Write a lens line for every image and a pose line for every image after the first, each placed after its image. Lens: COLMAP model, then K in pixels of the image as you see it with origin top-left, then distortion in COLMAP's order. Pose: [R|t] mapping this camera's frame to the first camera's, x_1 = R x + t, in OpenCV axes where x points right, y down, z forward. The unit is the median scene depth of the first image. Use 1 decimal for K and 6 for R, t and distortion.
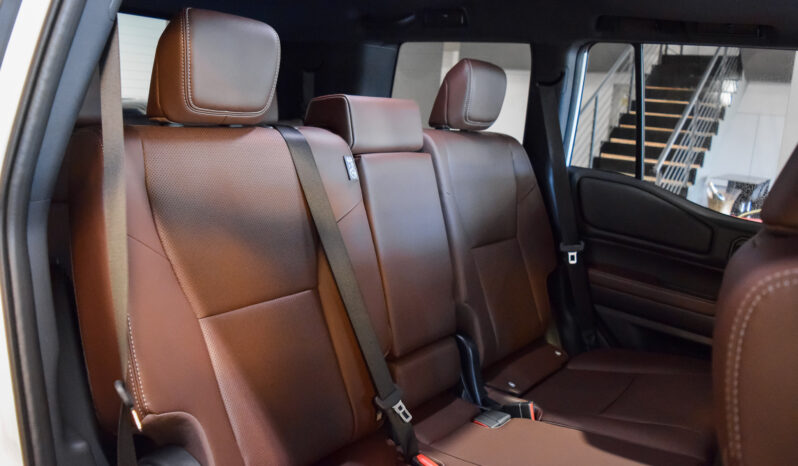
lens RADIAL K [[619.0, 0, 399.0], [0, 619.0, 233.0], [0, 0, 1]] dist [-0.093011, 0.000719]
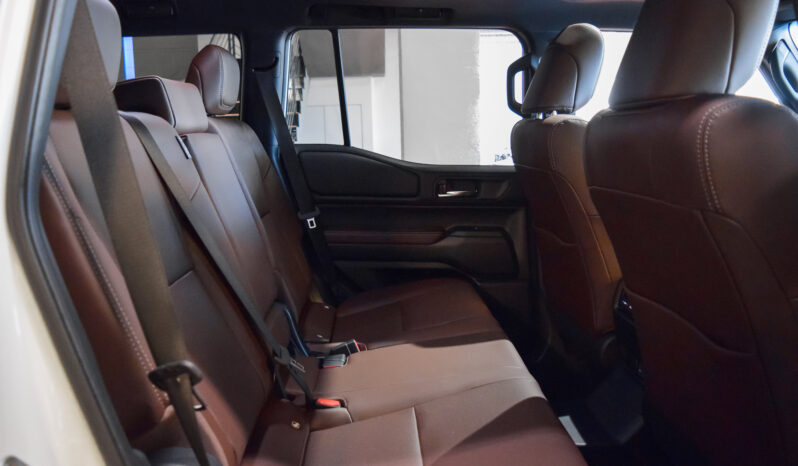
lens RADIAL K [[619.0, 0, 399.0], [0, 619.0, 233.0], [0, 0, 1]] dist [-0.093011, 0.000719]
pose [[0.765386, -0.196821, 0.612737, -0.300454], [0.208642, 0.976551, 0.053063, 0.032813], [-0.608813, 0.087229, 0.788503, 0.025957]]
